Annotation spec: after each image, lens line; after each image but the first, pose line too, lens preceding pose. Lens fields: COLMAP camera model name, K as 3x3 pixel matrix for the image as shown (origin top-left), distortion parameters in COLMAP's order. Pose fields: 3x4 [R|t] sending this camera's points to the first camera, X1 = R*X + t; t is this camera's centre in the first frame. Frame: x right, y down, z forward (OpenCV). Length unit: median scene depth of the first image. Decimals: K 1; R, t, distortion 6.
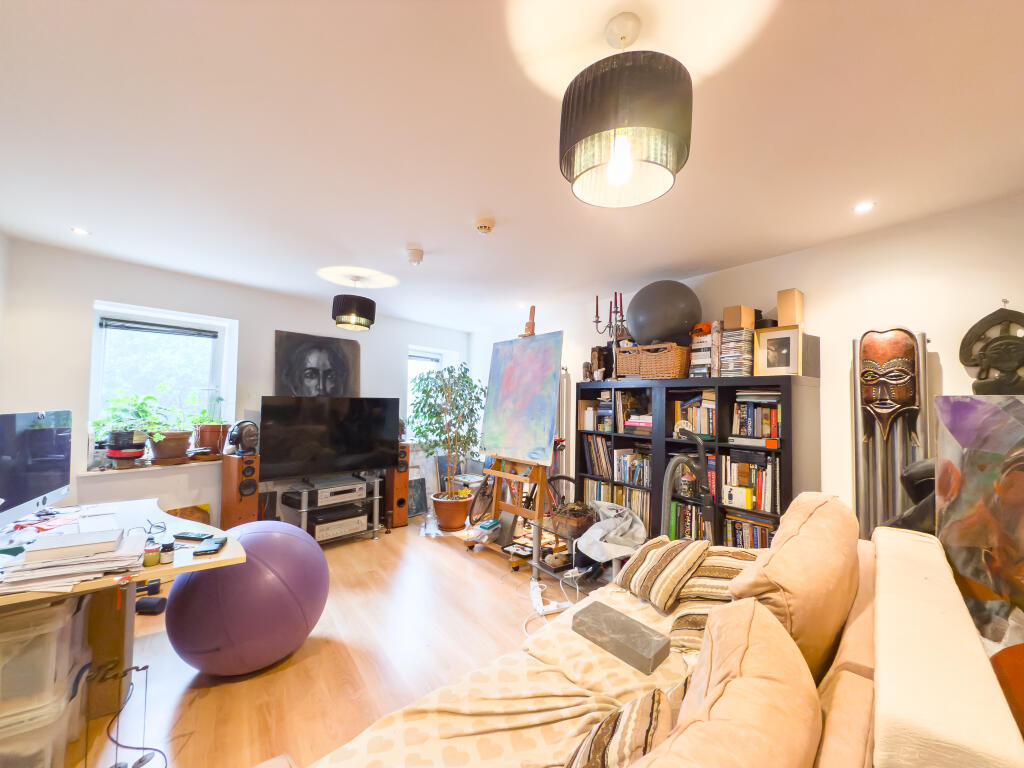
lens RADIAL K [[411.3, 0, 511.3], [0, 411.3, 383.7], [0, 0, 1]] dist [-0.003073, 0.000142]
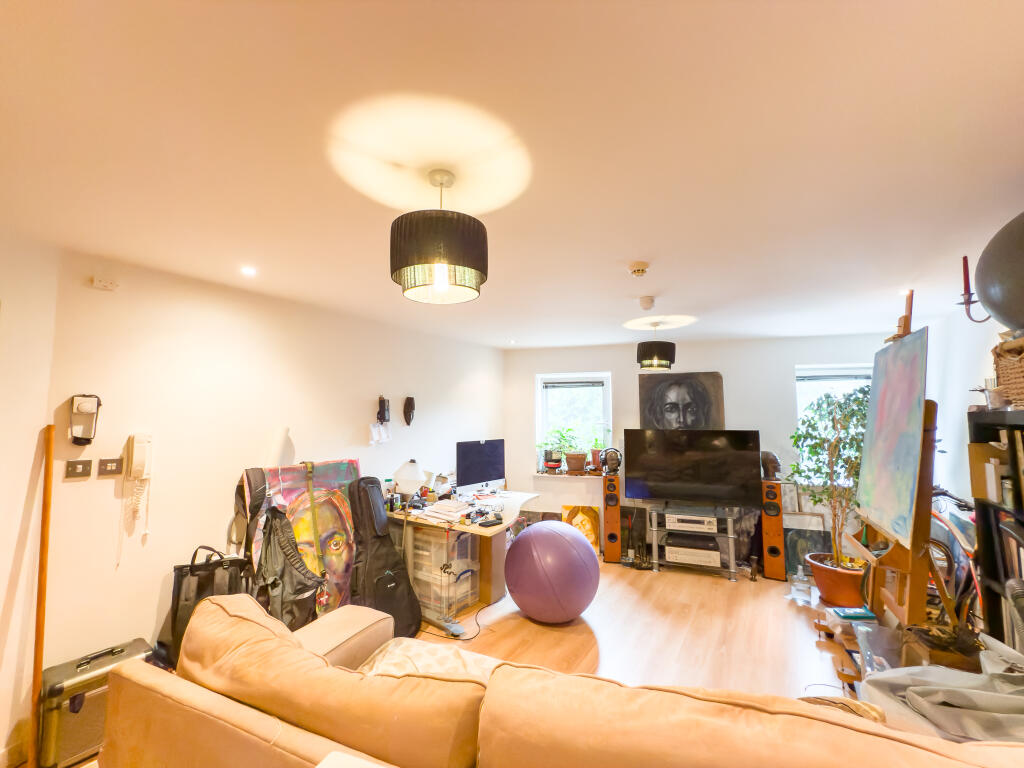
lens RADIAL K [[411.3, 0, 511.3], [0, 411.3, 383.7], [0, 0, 1]] dist [-0.003073, 0.000142]
pose [[0.366128, -0.089327, -0.926267, 0.468705], [0.044095, 0.995929, -0.078615, -0.025385], [0.929519, -0.012061, 0.368576, 0.217646]]
